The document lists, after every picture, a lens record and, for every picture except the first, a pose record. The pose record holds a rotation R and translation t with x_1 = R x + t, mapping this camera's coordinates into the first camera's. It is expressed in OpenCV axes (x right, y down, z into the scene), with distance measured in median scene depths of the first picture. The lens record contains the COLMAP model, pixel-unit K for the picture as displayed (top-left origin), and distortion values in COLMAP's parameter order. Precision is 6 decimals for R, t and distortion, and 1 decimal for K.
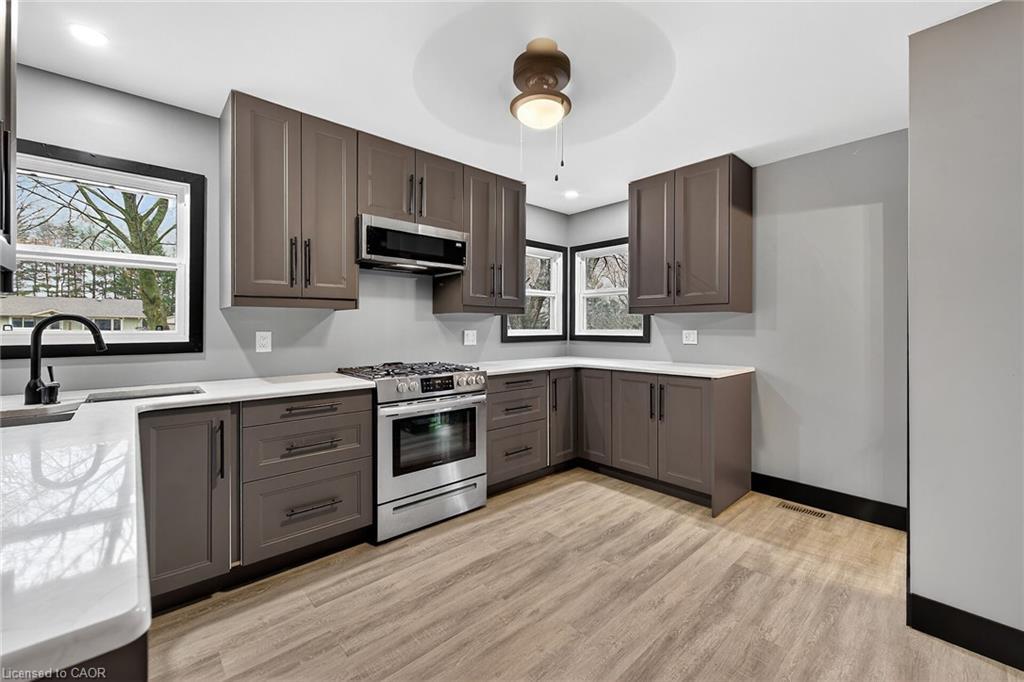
lens RADIAL K [[419.2, 0, 499.6], [0, 419.2, 323.3], [0, 0, 1]] dist [-0.001461, -0.000749]
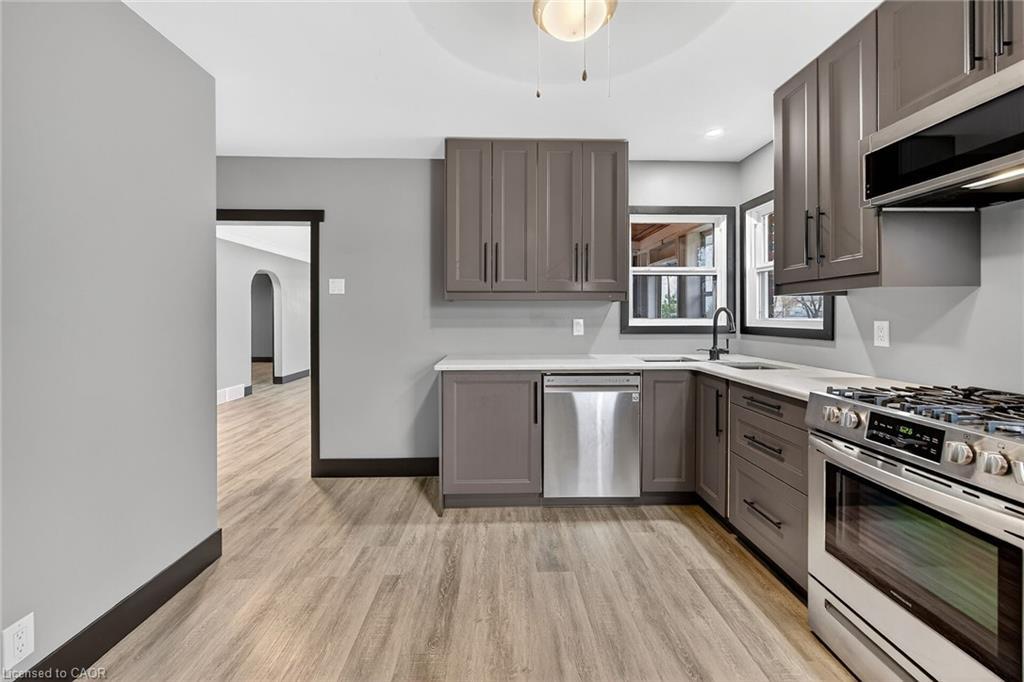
lens RADIAL K [[403.4, 0, 513.9], [0, 403.4, 317.1], [0, 0, 1]] dist [-0.001191, -0.000241]
pose [[-0.625254, 0.002635, -0.780417, 0.463153], [0.007692, 0.999967, -0.002787, 0.009068], [0.780383, -0.007746, -0.625253, 0.903466]]
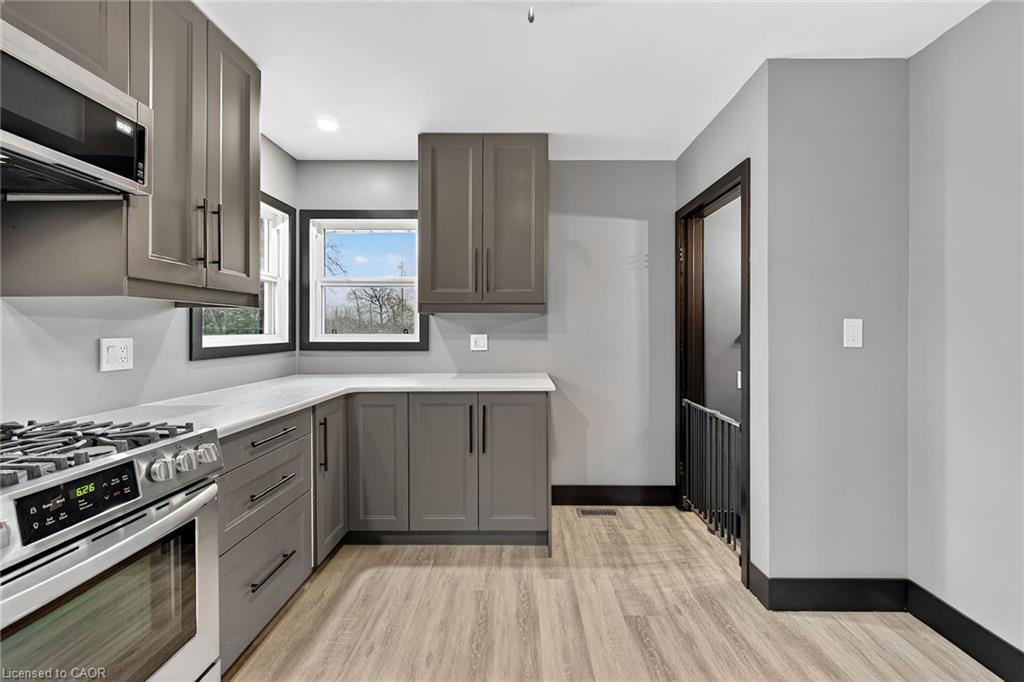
lens RADIAL K [[416.1, 0, 509.7], [0, 416.1, 330.3], [0, 0, 1]] dist [-0.000032, -0.000082]
pose [[0.664910, 0.000272, 0.746923, -0.163105], [-0.008007, 0.999945, 0.006763, 0.003089], [-0.746880, -0.010478, 0.664876, 0.494940]]
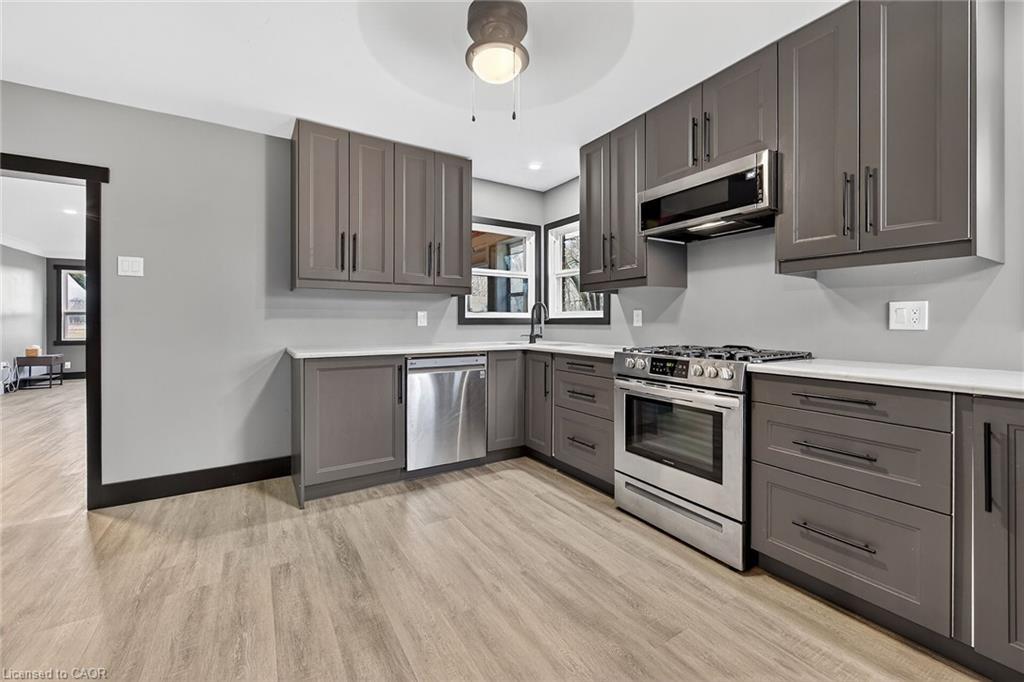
lens RADIAL K [[399.6, 0, 503.1], [0, 399.6, 321.1], [0, 0, 1]] dist [-0.001657, -0.000218]
pose [[-0.165564, -0.001275, -0.986198, 0.654883], [0.006818, 0.999974, -0.002437, 0.050975], [0.986175, -0.007127, -0.165551, 0.775334]]
